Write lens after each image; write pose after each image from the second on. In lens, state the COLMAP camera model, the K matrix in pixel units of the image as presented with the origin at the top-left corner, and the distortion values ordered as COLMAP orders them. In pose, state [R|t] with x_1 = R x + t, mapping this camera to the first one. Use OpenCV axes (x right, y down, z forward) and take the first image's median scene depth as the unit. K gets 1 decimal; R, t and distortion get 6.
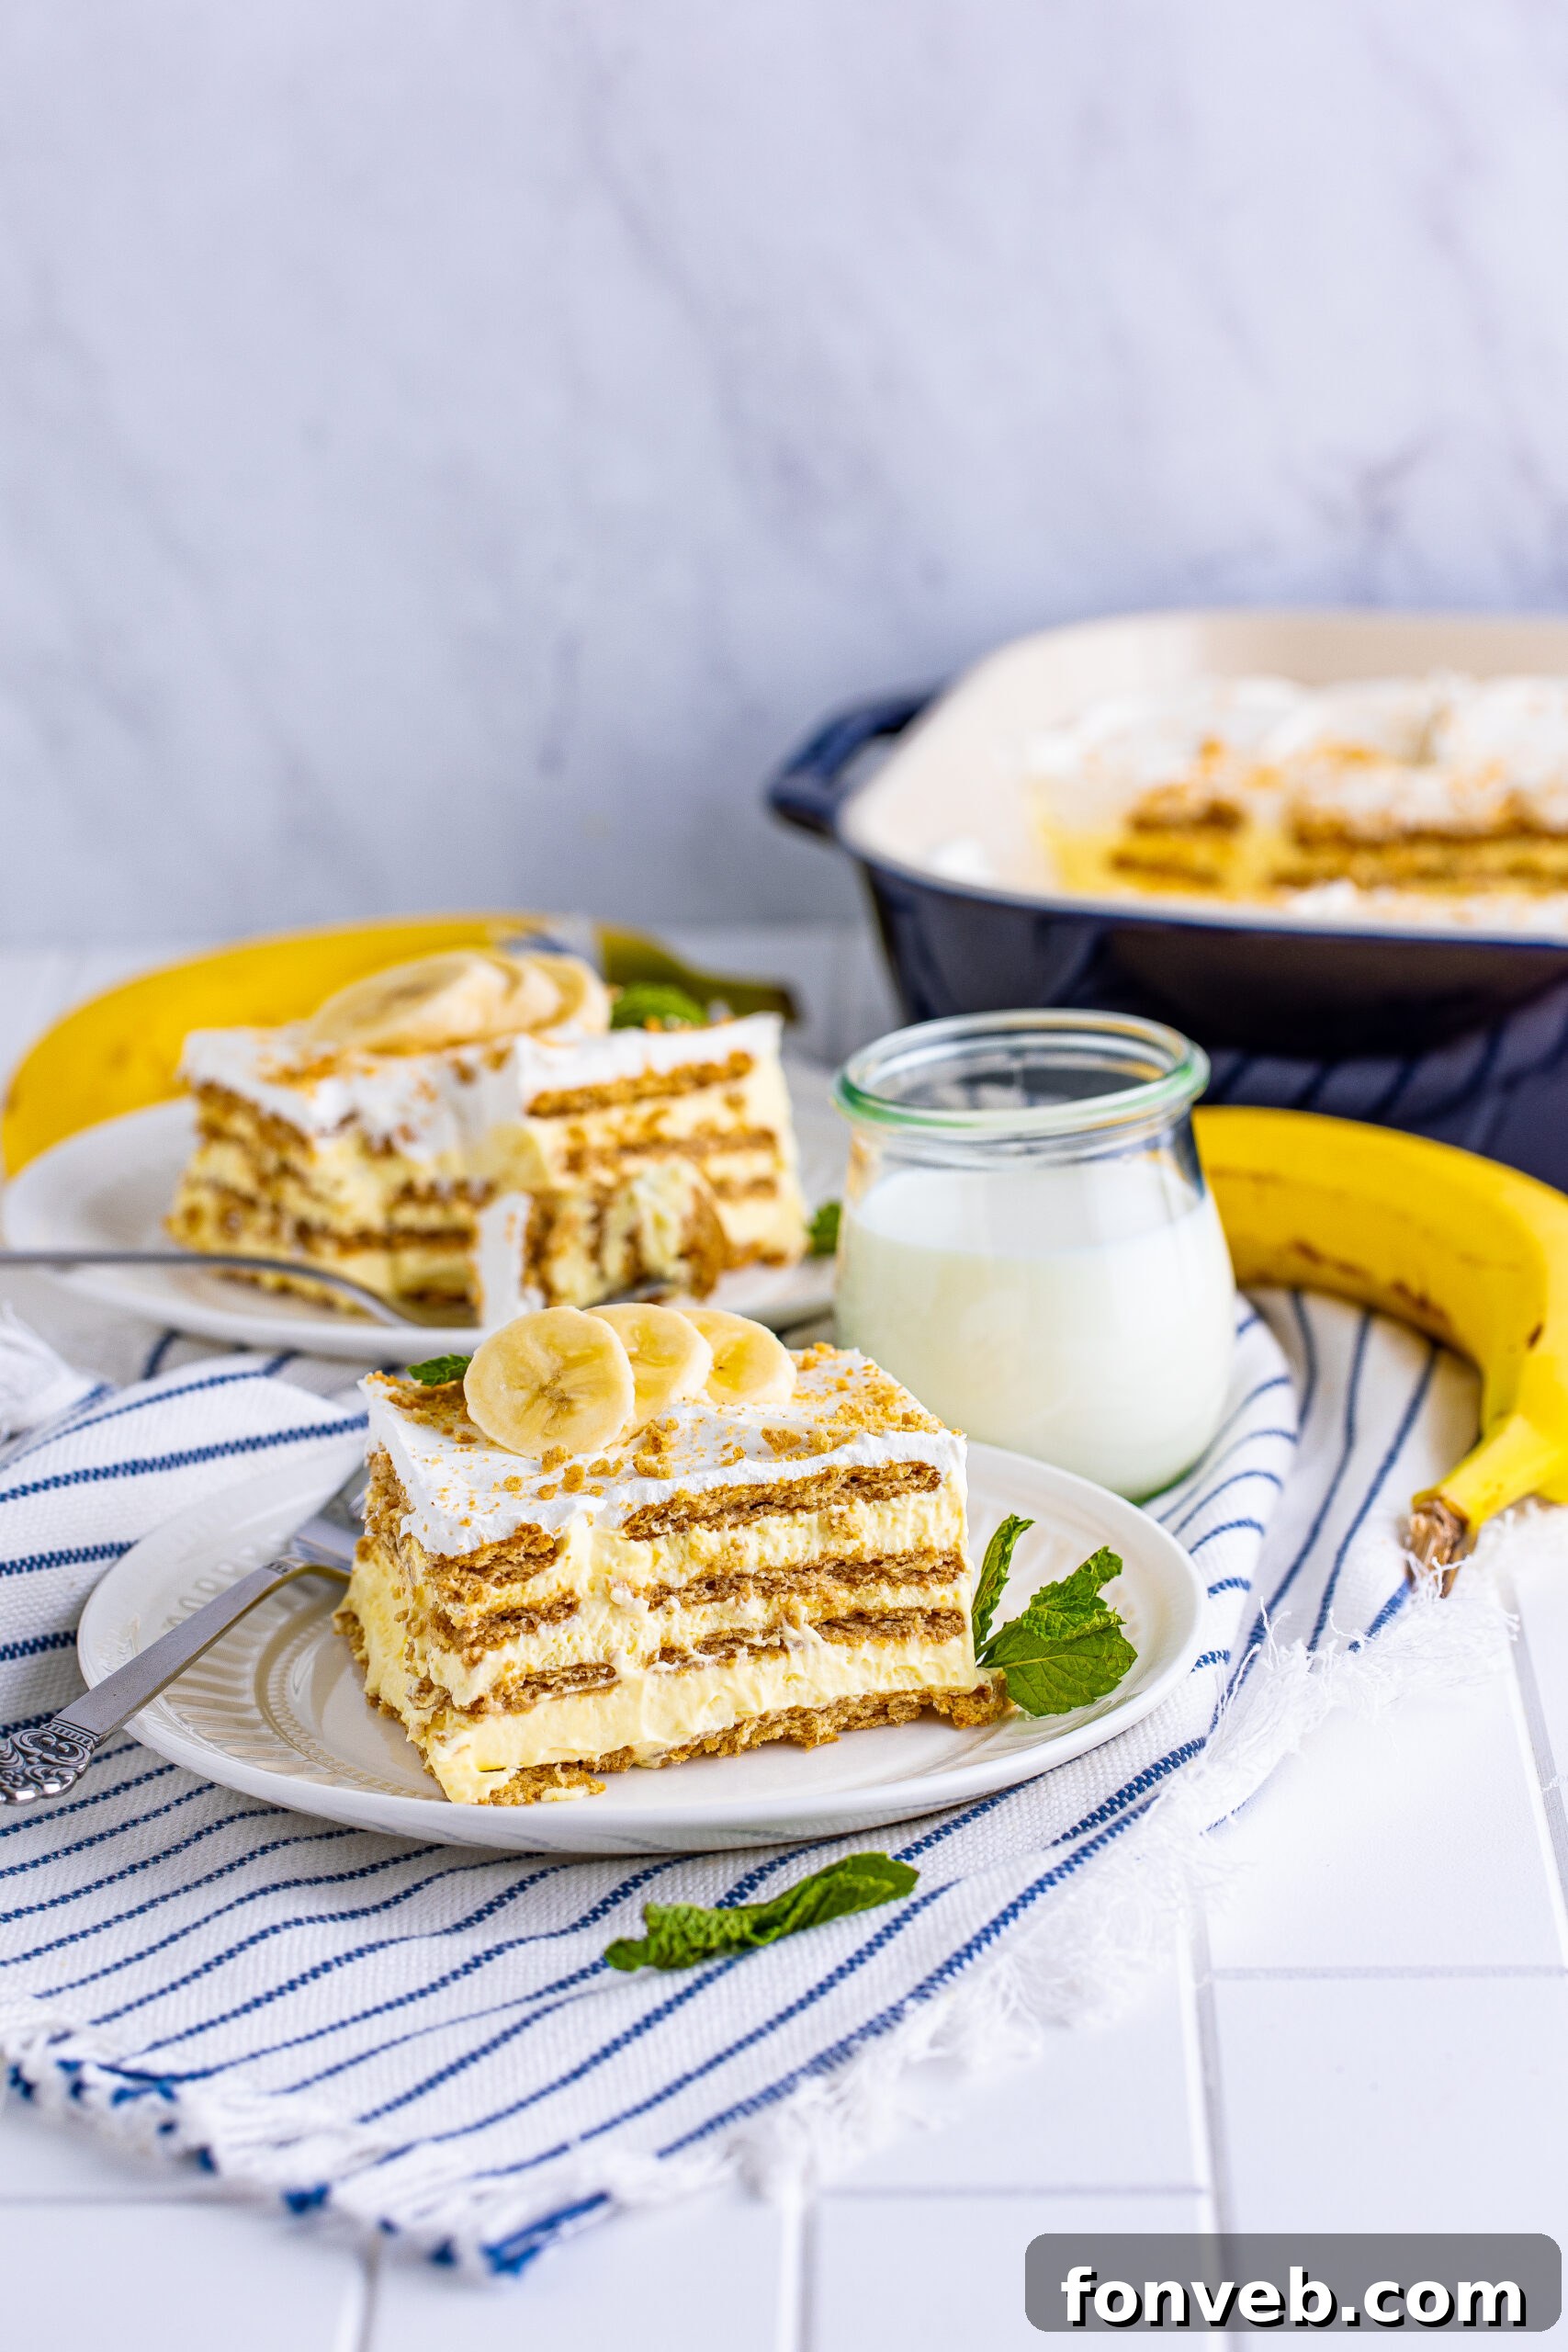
lens RADIAL K [[8356.4, 0, 816.6], [0, 8356.4, 970.9], [0, 0, 1]] dist [-0.004147, 0.000000]
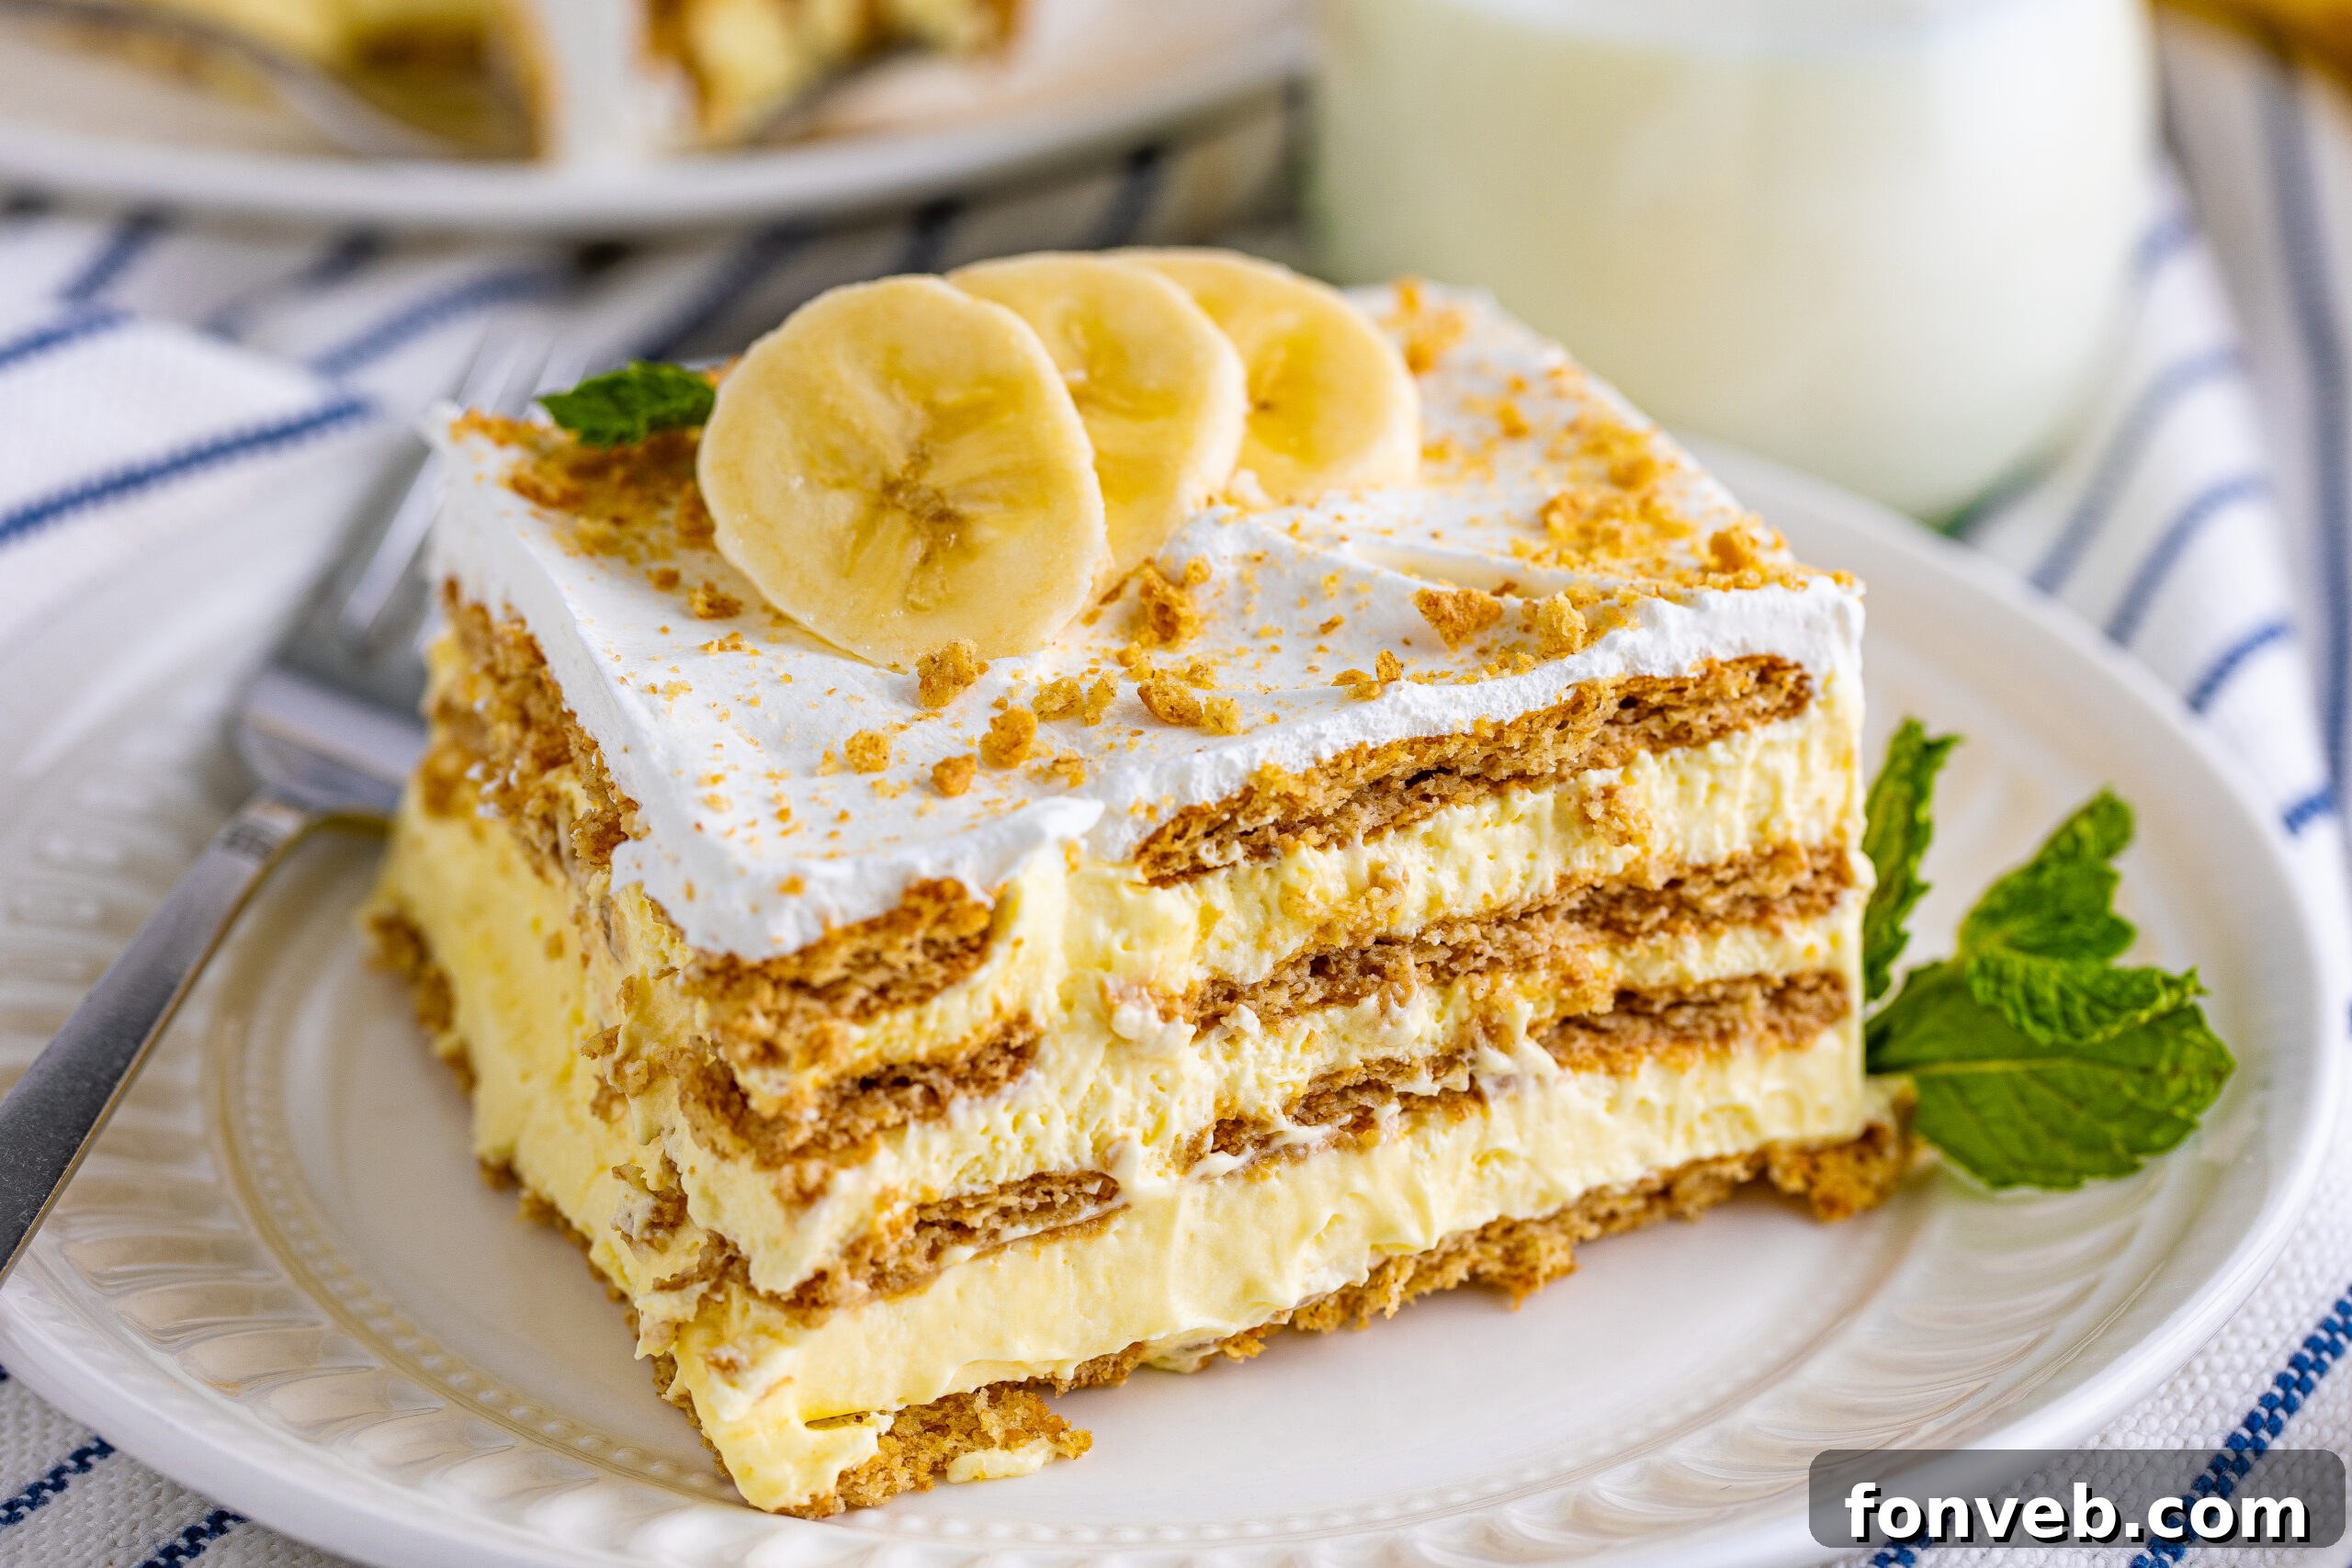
lens RADIAL K [[8356.4, 0, 1179.6], [0, 8356.4, 796.6], [0, 0, 1]] dist [-0.004147, 0.000000]
pose [[0.991013, -0.024497, 0.131500, -0.075865], [-0.005077, 0.975490, 0.219985, -0.030159], [-0.133666, -0.218676, 0.966599, 0.577295]]
